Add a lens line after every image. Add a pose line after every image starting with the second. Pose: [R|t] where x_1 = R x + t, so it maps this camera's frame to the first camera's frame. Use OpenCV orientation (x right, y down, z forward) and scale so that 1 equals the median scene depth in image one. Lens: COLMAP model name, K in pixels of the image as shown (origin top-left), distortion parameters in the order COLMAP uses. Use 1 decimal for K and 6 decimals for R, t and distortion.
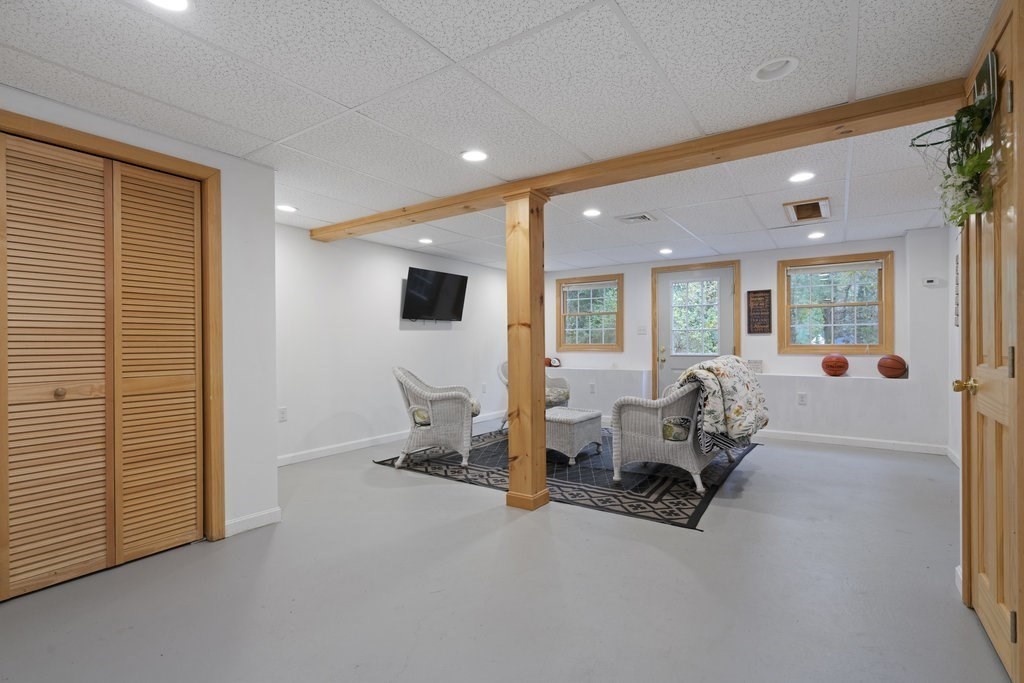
lens RADIAL K [[480.4, 0, 512.0], [0, 480.4, 341.5], [0, 0, 1]] dist [0.001713, -0.000038]
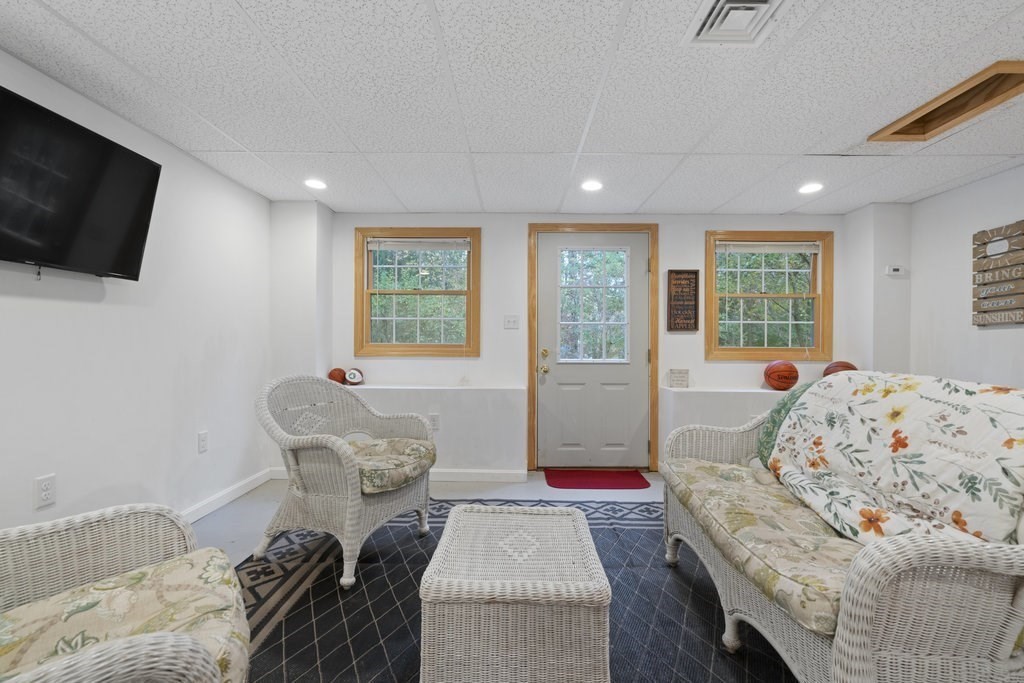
lens RADIAL K [[467.6, 0, 518.8], [0, 467.6, 339.8], [0, 0, 1]] dist [-0.002513, 0.000021]
pose [[0.829562, 0.013989, 0.558239, -0.063886], [-0.013024, 0.999899, -0.005702, 0.002717], [-0.558263, -0.002540, 0.829660, 0.548599]]
